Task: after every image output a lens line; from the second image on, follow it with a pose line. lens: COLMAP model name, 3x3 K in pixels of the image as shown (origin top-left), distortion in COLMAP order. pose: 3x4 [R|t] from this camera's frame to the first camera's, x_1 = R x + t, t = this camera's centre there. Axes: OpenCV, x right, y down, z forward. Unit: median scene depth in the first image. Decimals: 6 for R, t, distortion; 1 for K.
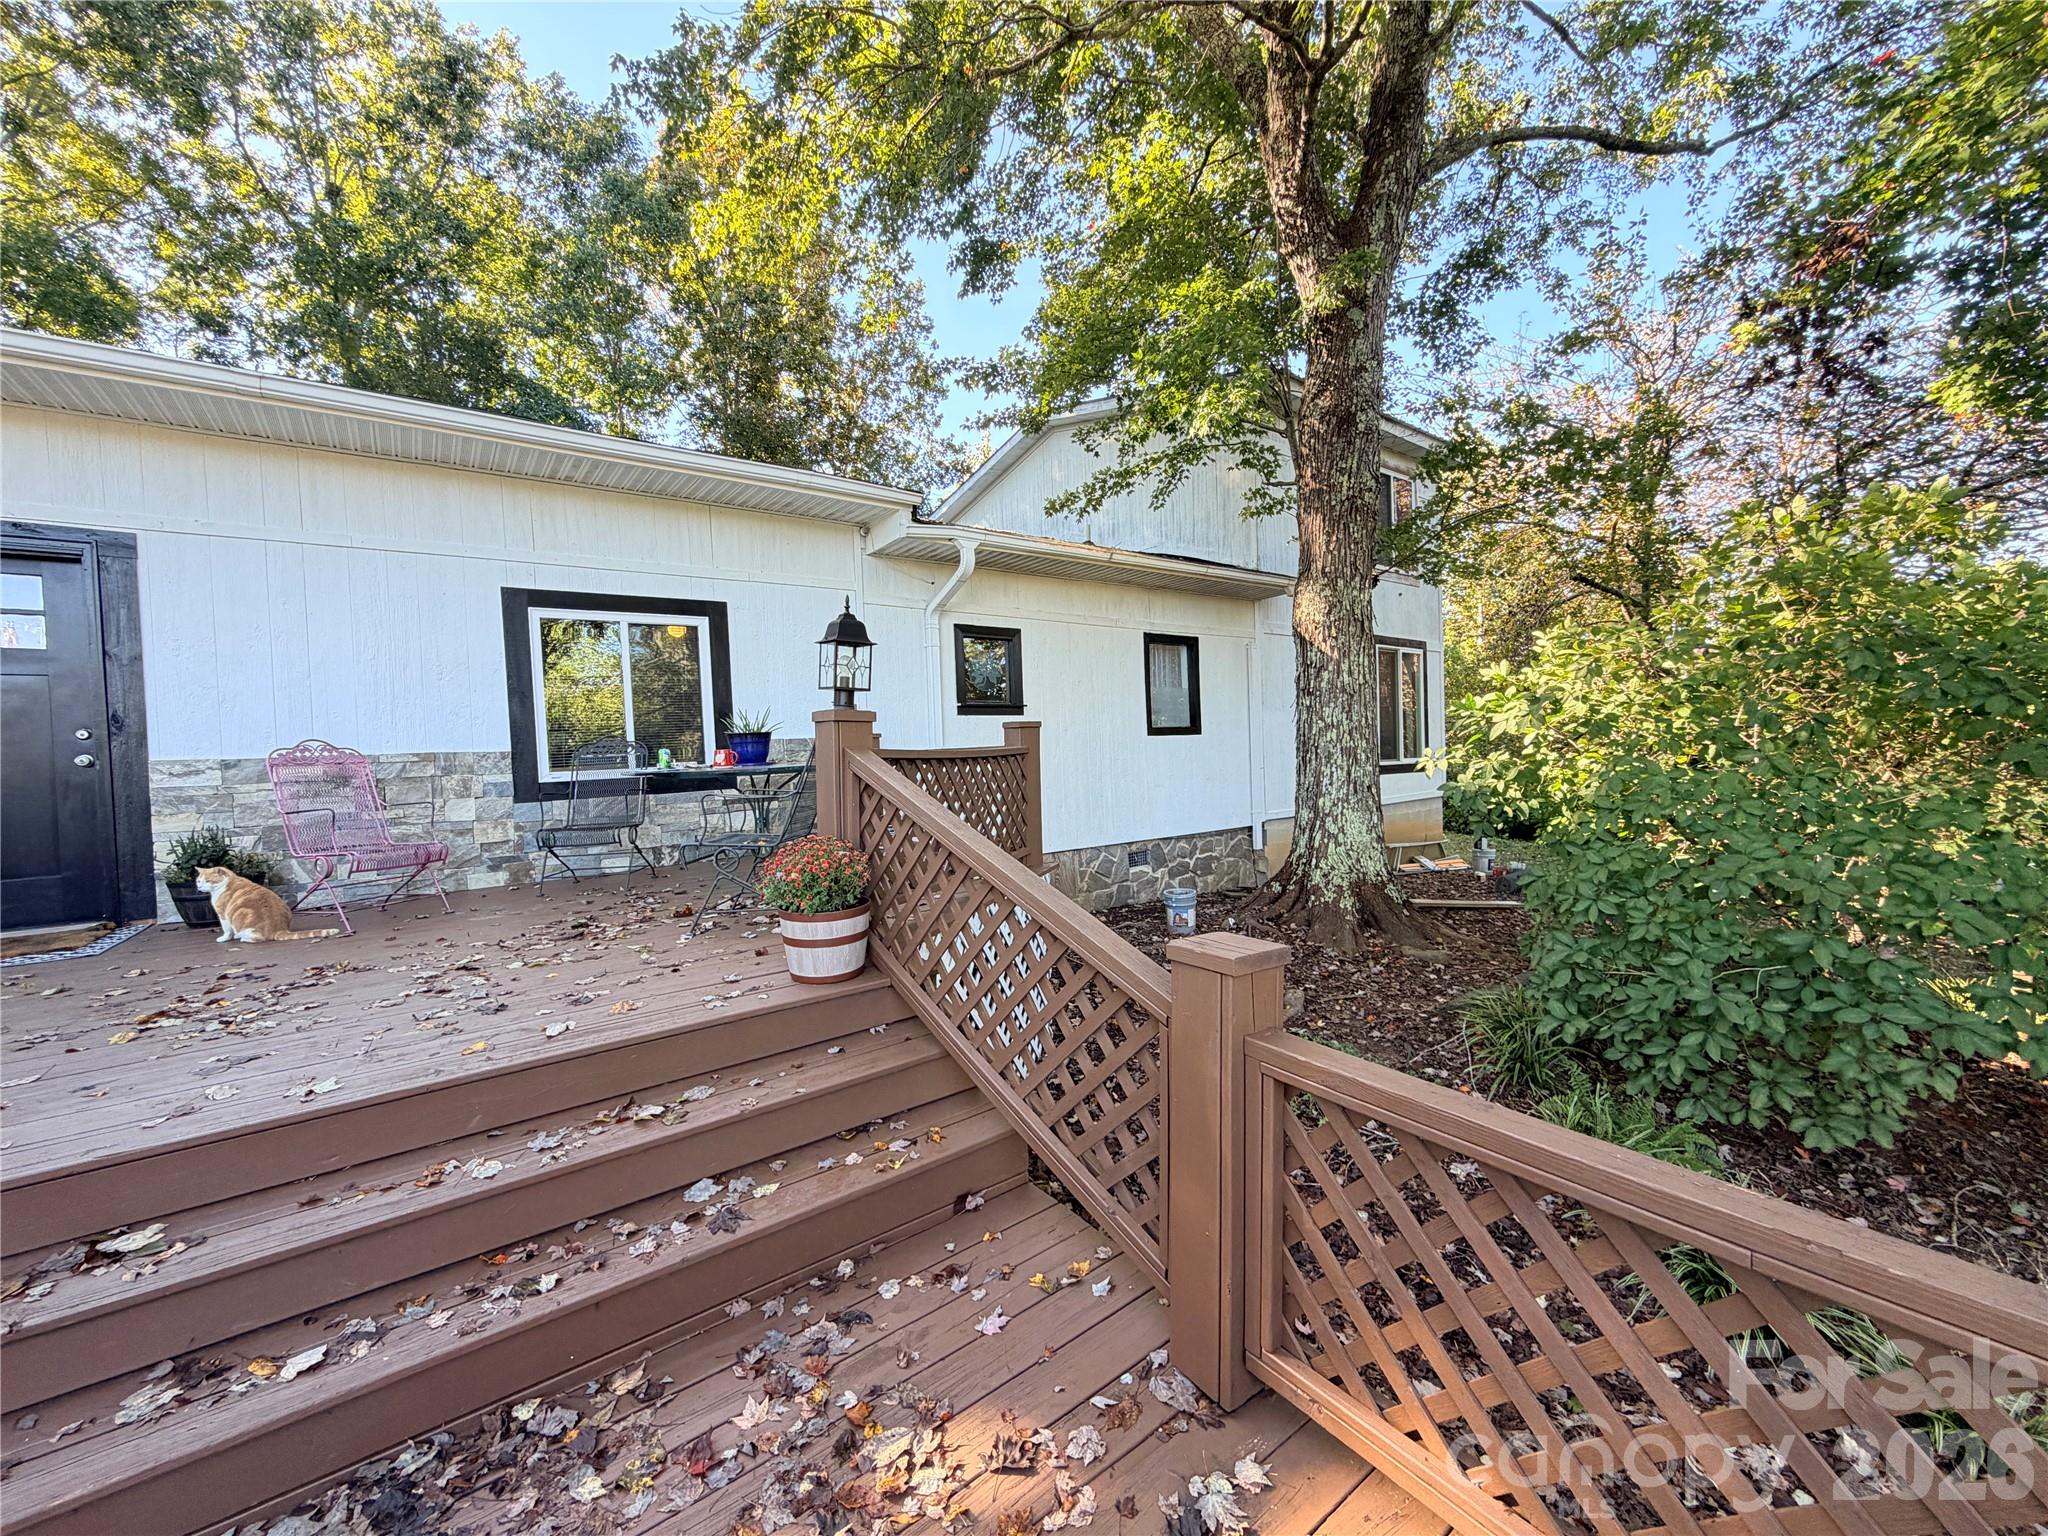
lens RADIAL K [[818.8, 0, 1019.6], [0, 818.8, 763.1], [0, 0, 1]] dist [0.001507, -0.000116]
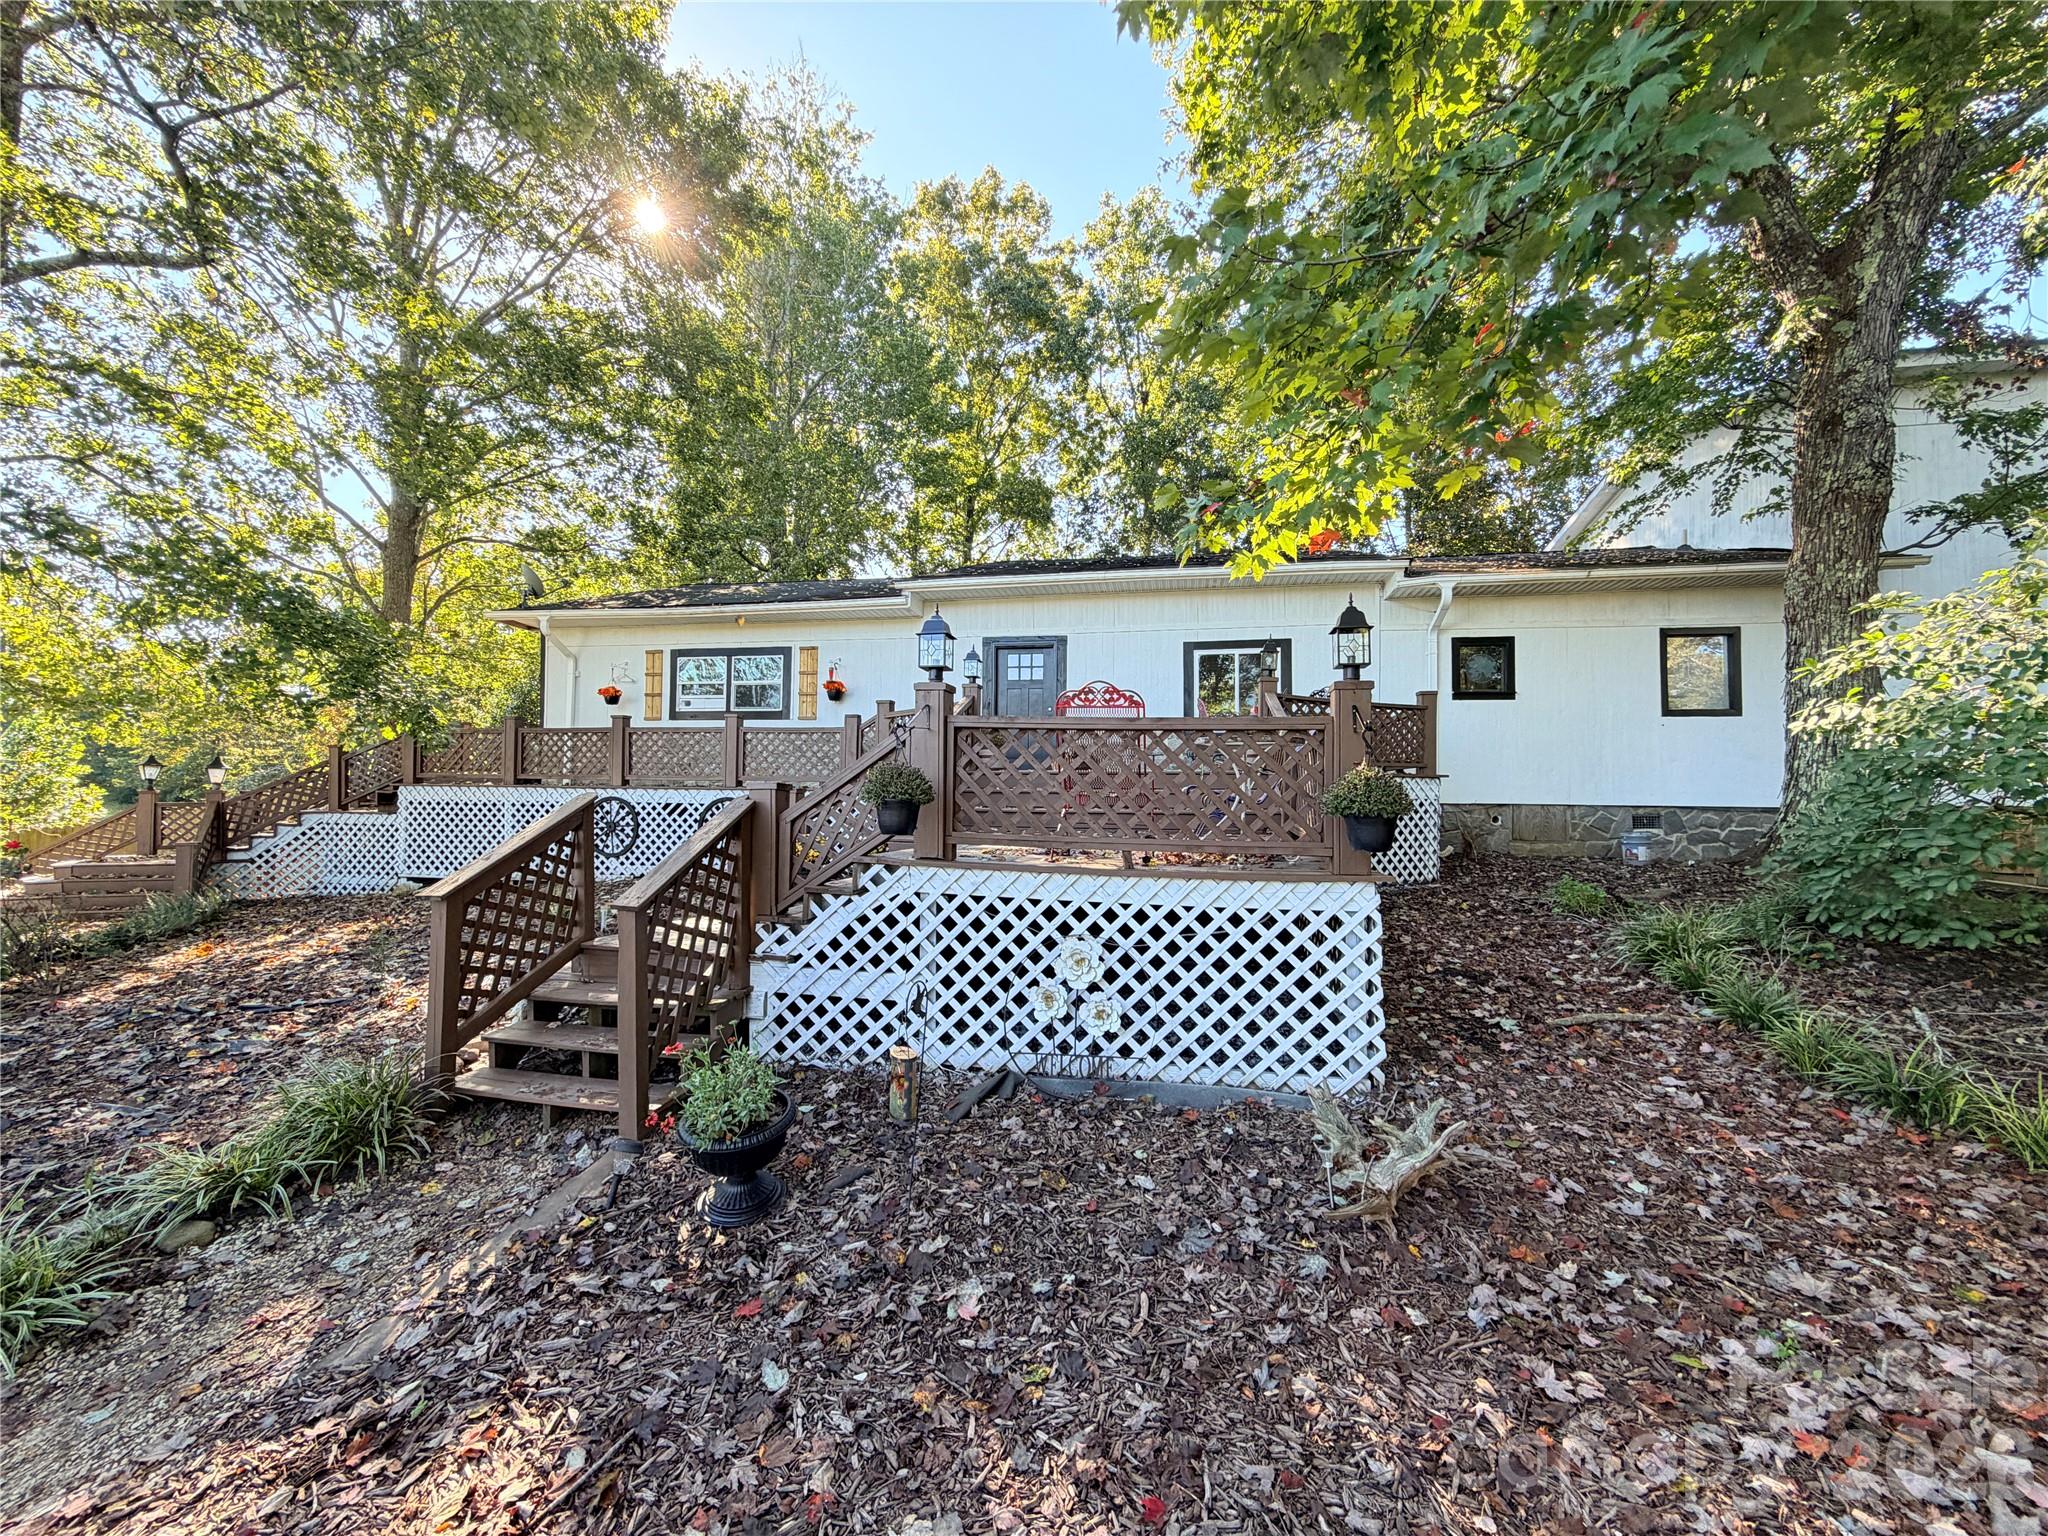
lens RADIAL K [[818.8, 0, 1013.0], [0, 818.8, 772.6], [0, 0, 1]] dist [0.001507, -0.000116]
pose [[0.667733, 0.024525, -0.743997, 0.470043], [-0.051375, 0.998592, -0.013191, 0.124814], [0.742626, 0.047031, 0.668053, -0.523578]]
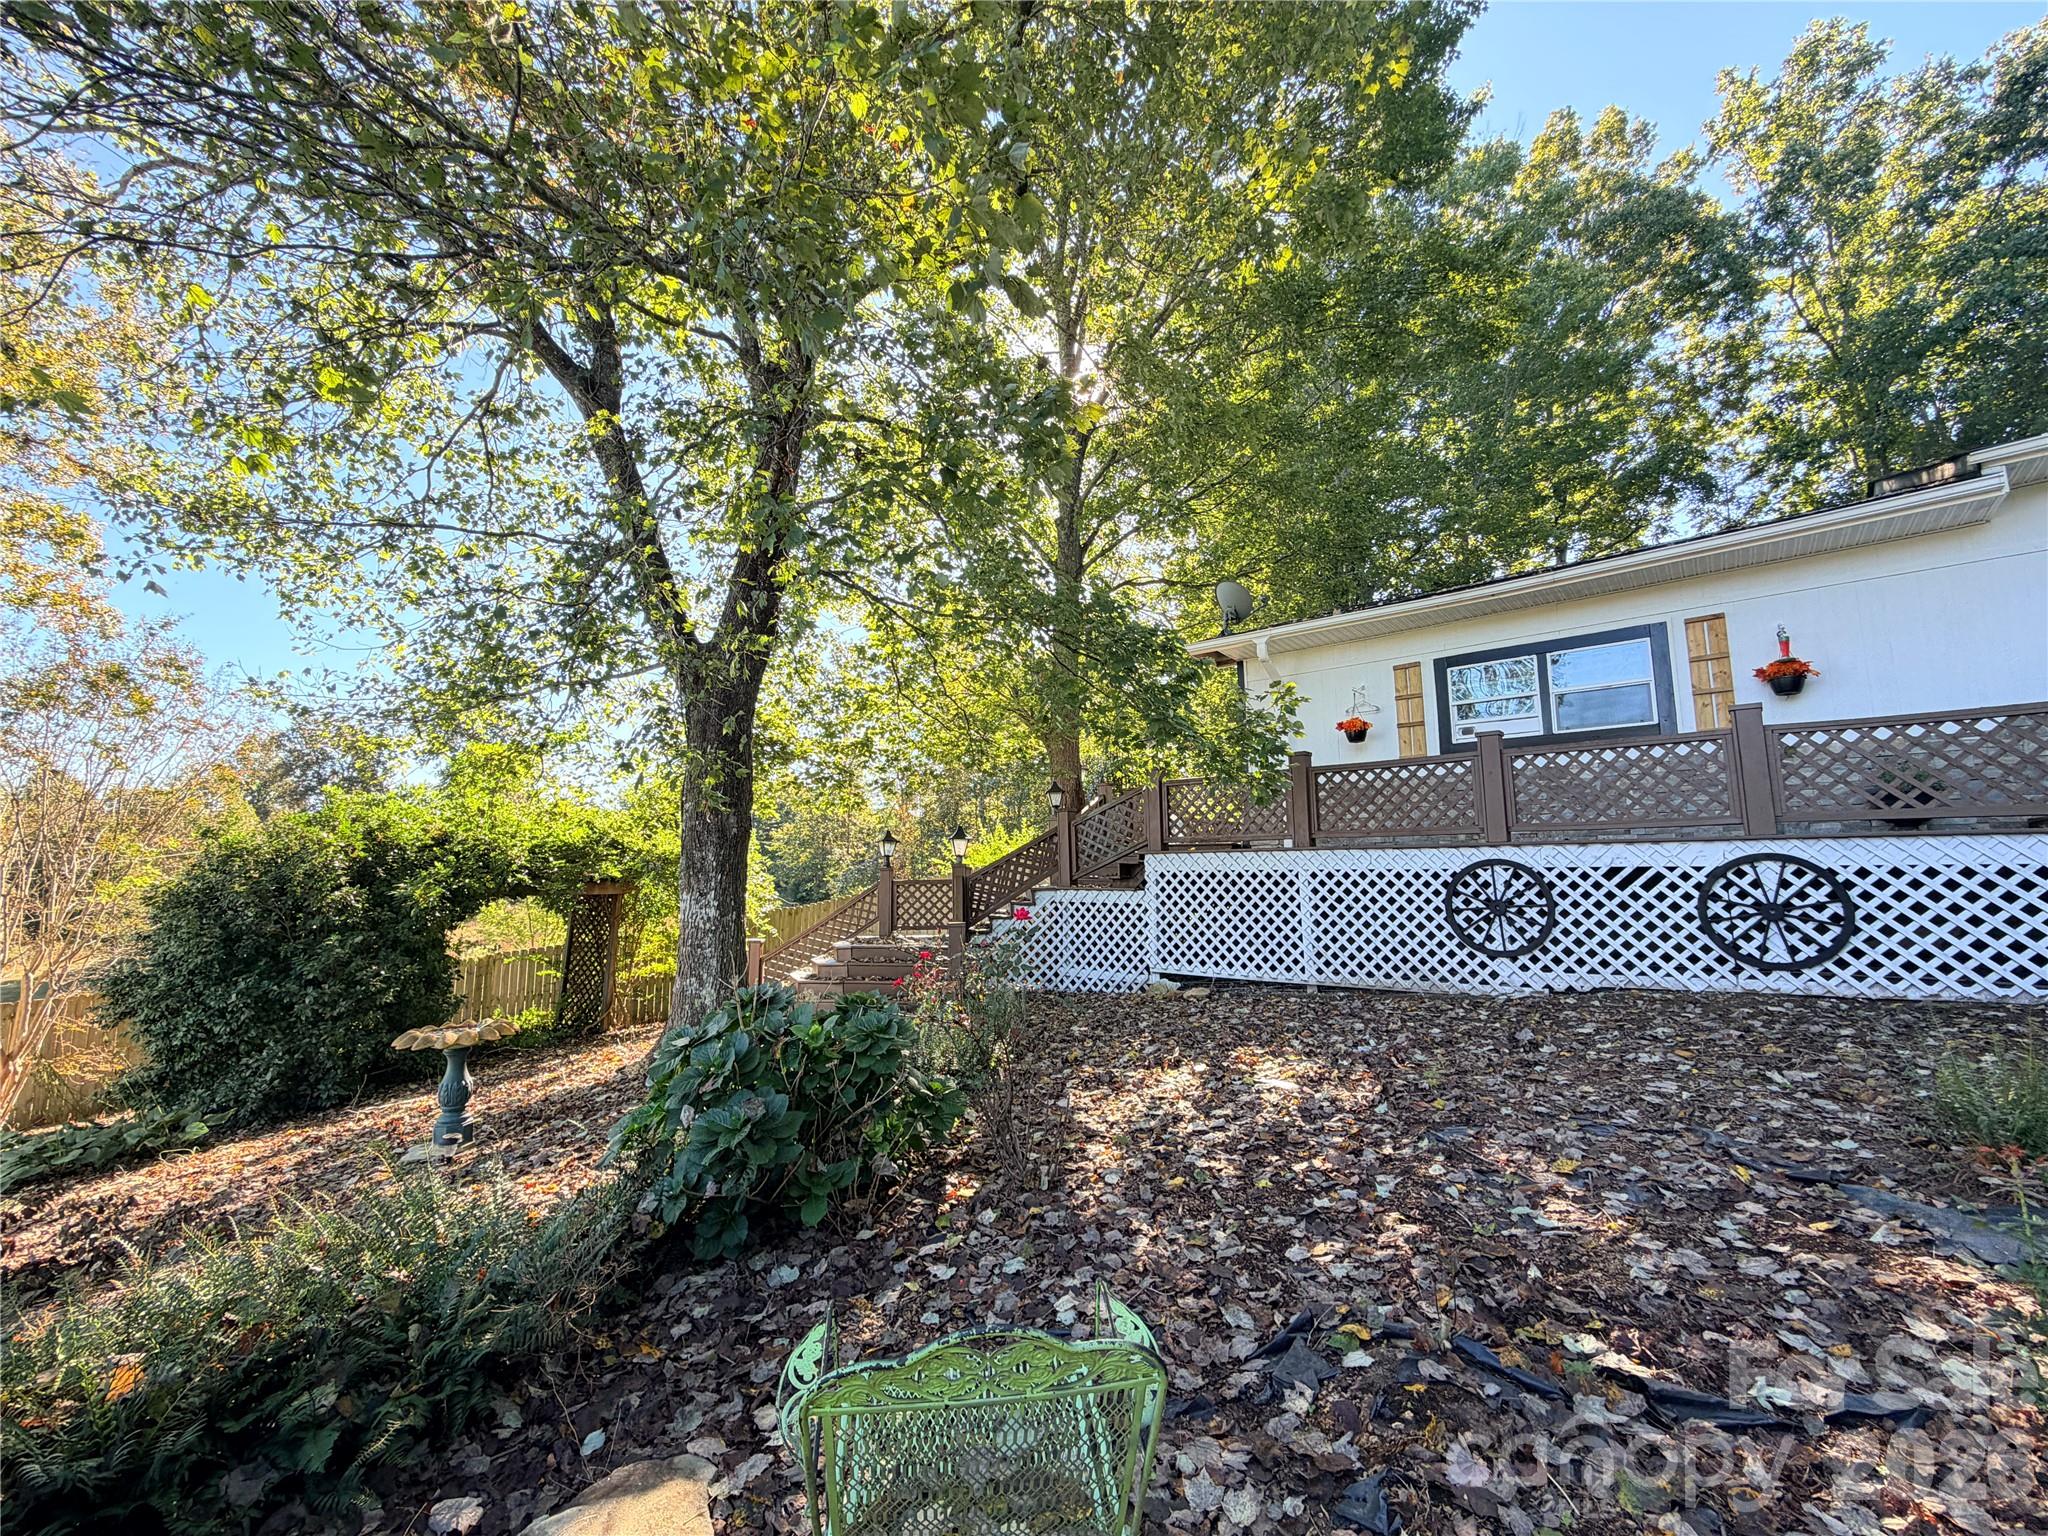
lens RADIAL K [[818.8, 0, 1017.0], [0, 818.8, 766.8], [0, 0, 1]] dist [0.001507, -0.000116]
pose [[0.209318, -0.098836, -0.972840, -0.239633], [-0.027862, 0.993872, -0.106968, 0.190149], [0.977451, 0.049495, 0.205282, -0.775547]]
